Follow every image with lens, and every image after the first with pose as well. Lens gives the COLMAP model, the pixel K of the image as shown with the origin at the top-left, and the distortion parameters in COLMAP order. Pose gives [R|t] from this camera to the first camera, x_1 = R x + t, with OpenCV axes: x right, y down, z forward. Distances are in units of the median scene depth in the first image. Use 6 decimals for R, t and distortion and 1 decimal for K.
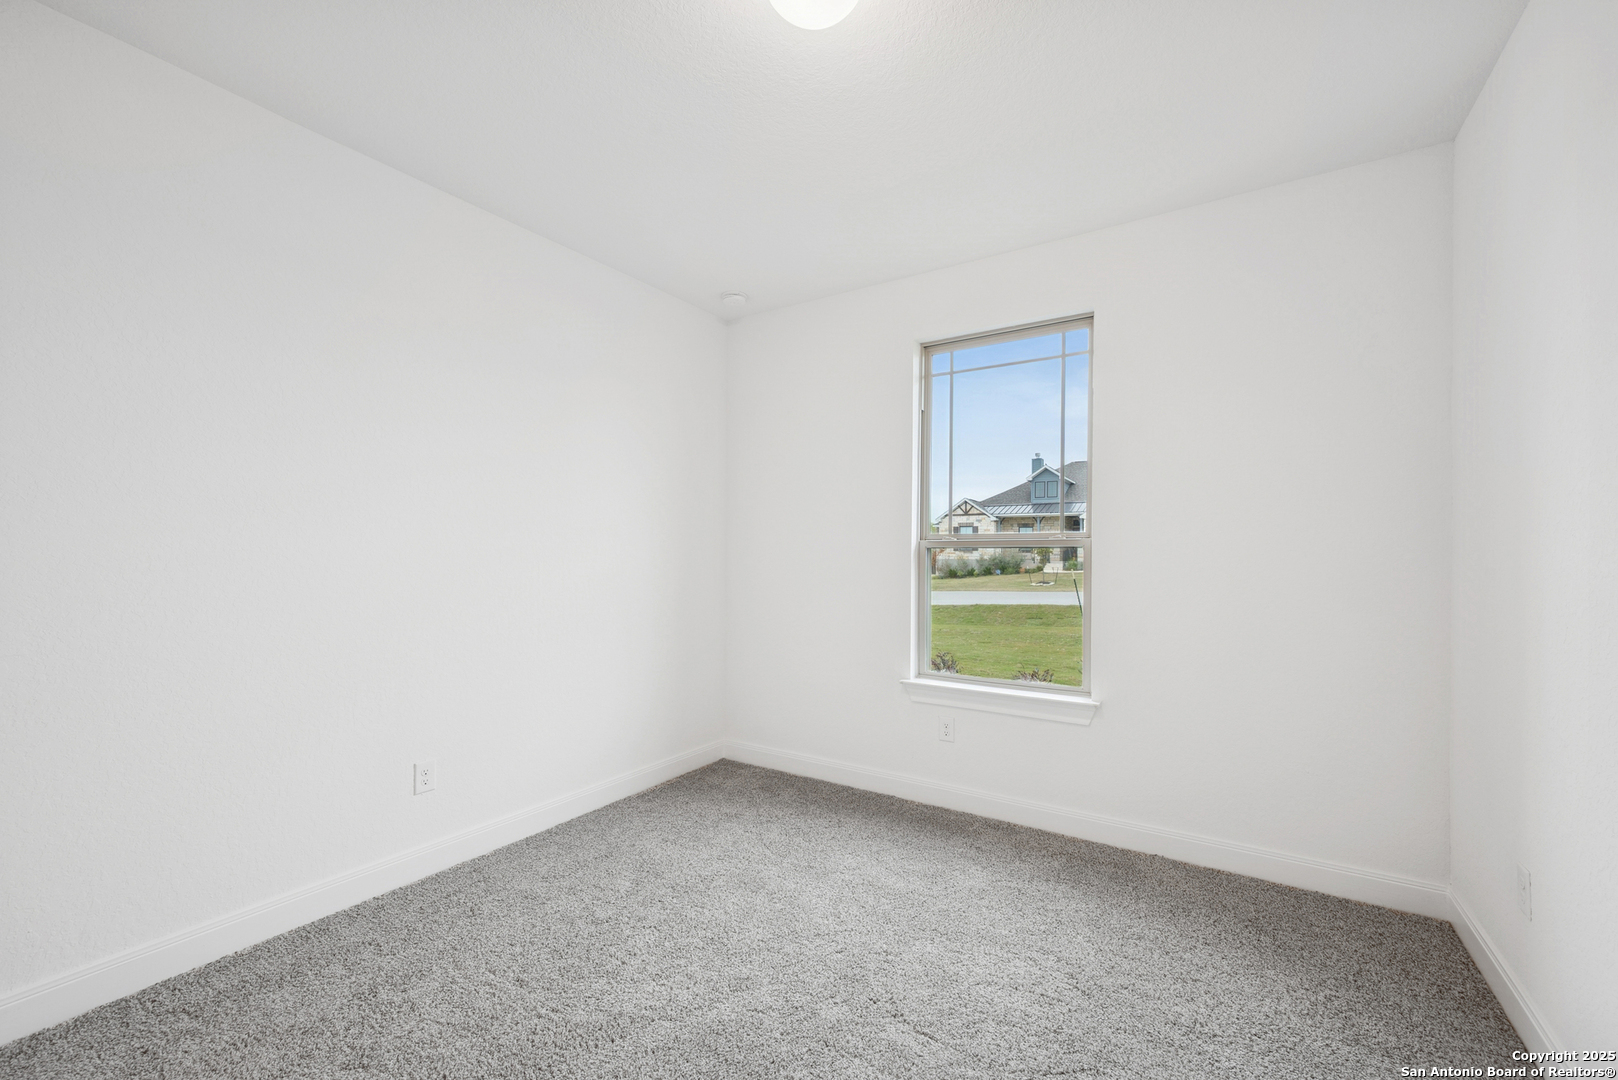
lens RADIAL K [[654.7, 0, 813.0], [0, 654.7, 543.3], [0, 0, 1]] dist [-0.000066, 0.000077]
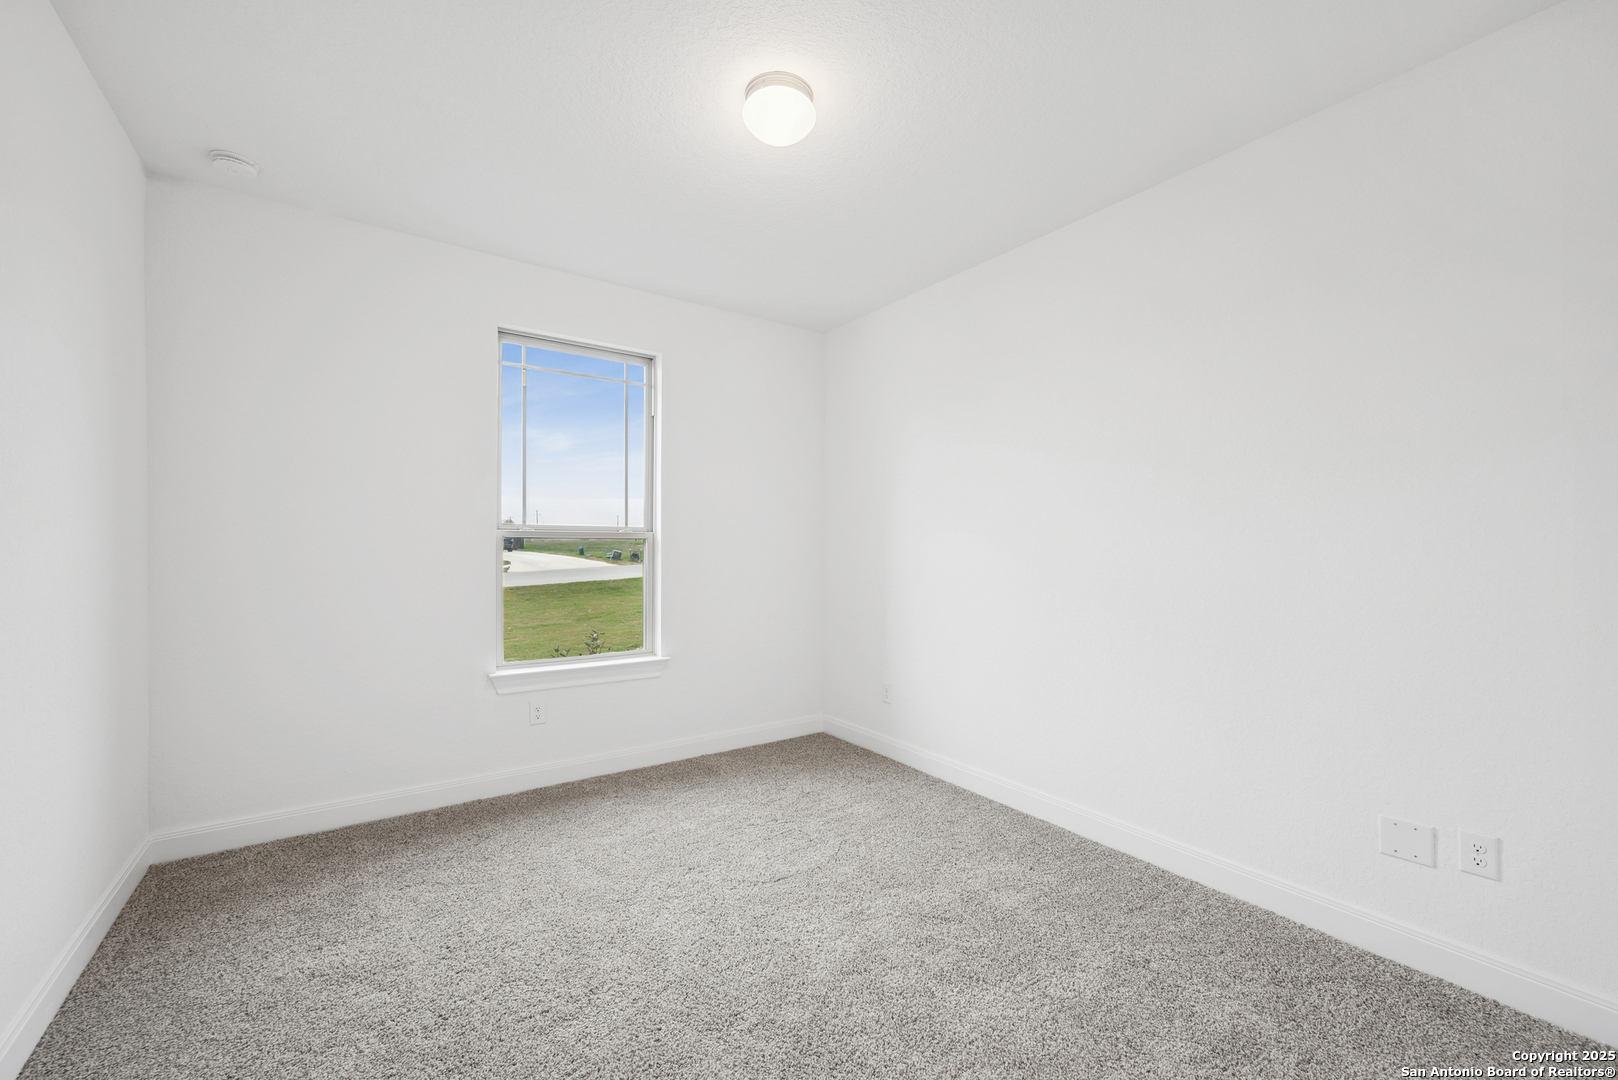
lens RADIAL K [[652.4, 0, 809.0], [0, 652.4, 540.0], [0, 0, 1]] dist [-0.001286, -0.000165]
pose [[0.370102, 0.008044, 0.928956, -0.644614], [-0.018717, 0.999824, -0.001201, 0.003957], [-0.928803, -0.016943, 0.370188, 0.240380]]
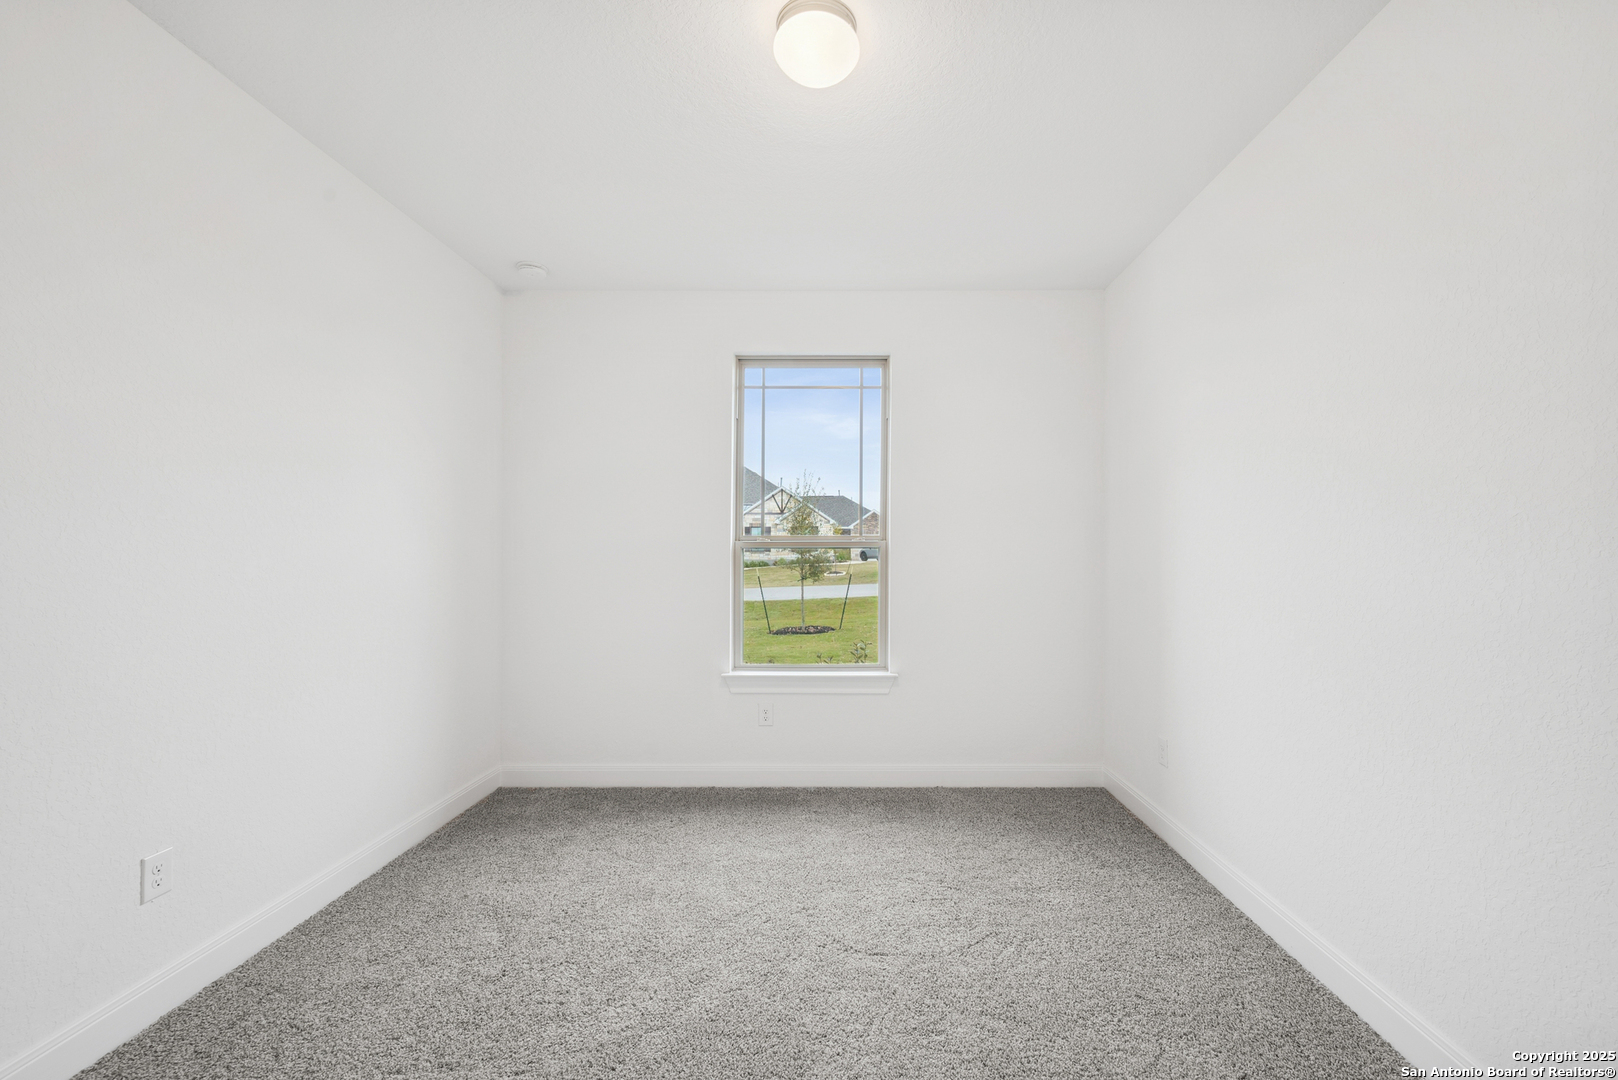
lens RADIAL K [[659.3, 0, 844.1], [0, 659.3, 537.7], [0, 0, 1]] dist [-0.002902, 0.000287]
pose [[0.839005, 0.009495, 0.544041, -0.307529], [-0.005738, 0.999947, -0.008602, -0.001715], [-0.544093, 0.004096, 0.839015, 0.009069]]
